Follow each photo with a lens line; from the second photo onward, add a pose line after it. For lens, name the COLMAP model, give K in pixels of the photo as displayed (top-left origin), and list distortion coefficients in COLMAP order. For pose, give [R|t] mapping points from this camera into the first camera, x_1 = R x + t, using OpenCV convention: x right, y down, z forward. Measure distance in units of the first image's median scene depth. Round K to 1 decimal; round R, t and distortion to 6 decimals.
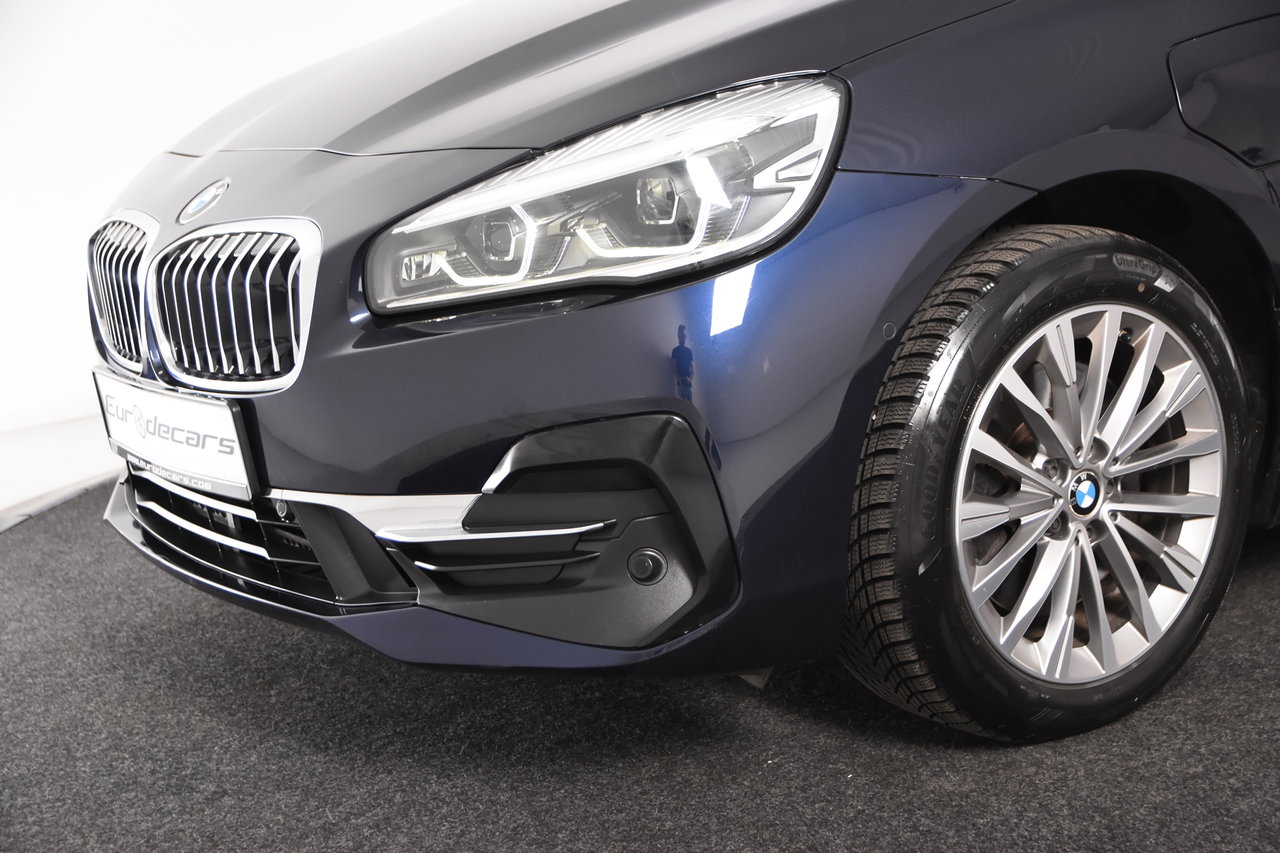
lens RADIAL K [[1890.9, 0, 640.0], [0, 1890.9, 426.5], [0, 0, 1]] dist [-0.004578, 0.810787]
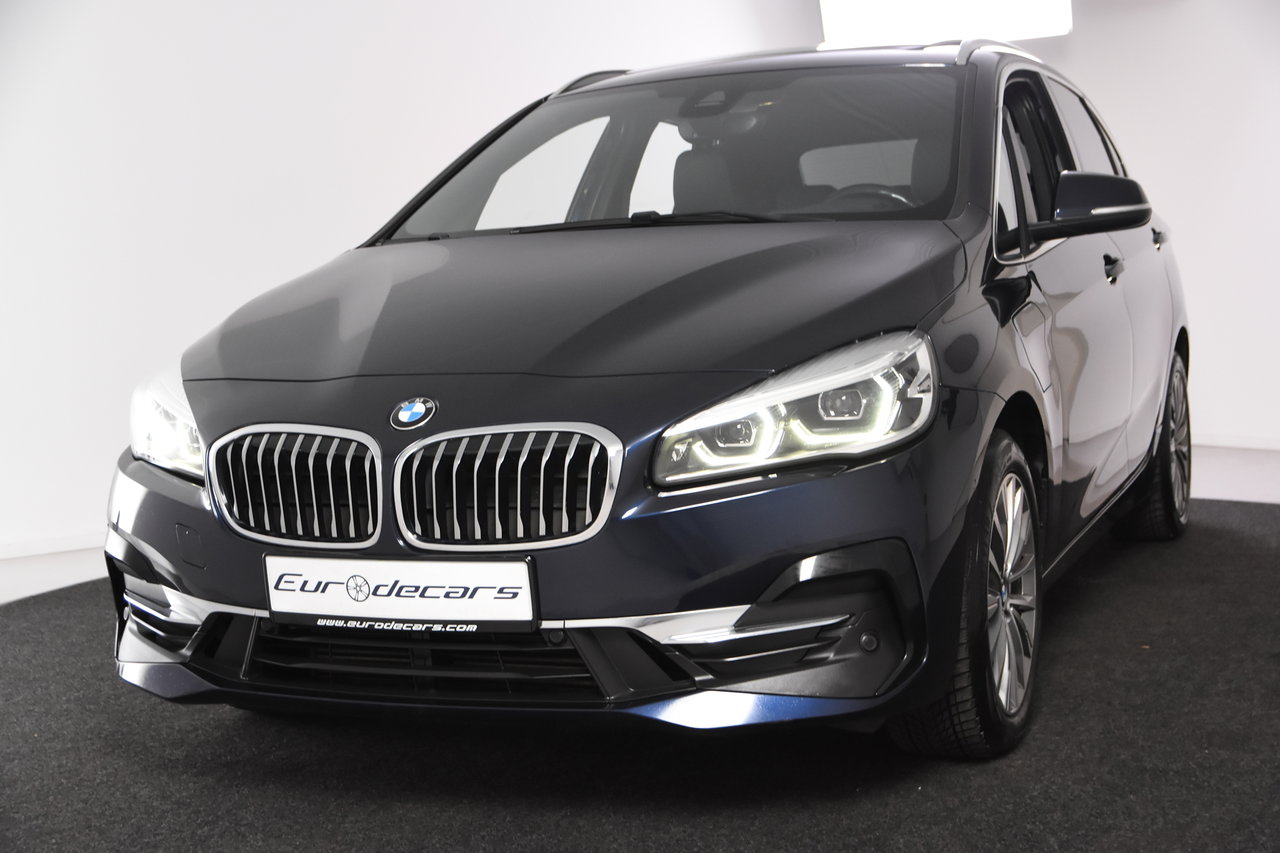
lens RADIAL K [[1890.9, 0, 640.0], [0, 1890.9, 426.5], [0, 0, 1]] dist [-0.004578, 0.810787]
pose [[0.840057, -0.002416, 0.542493, -0.876851], [0.078620, 0.989975, -0.117336, 0.058880], [-0.536771, 0.141220, 0.831825, -0.169613]]
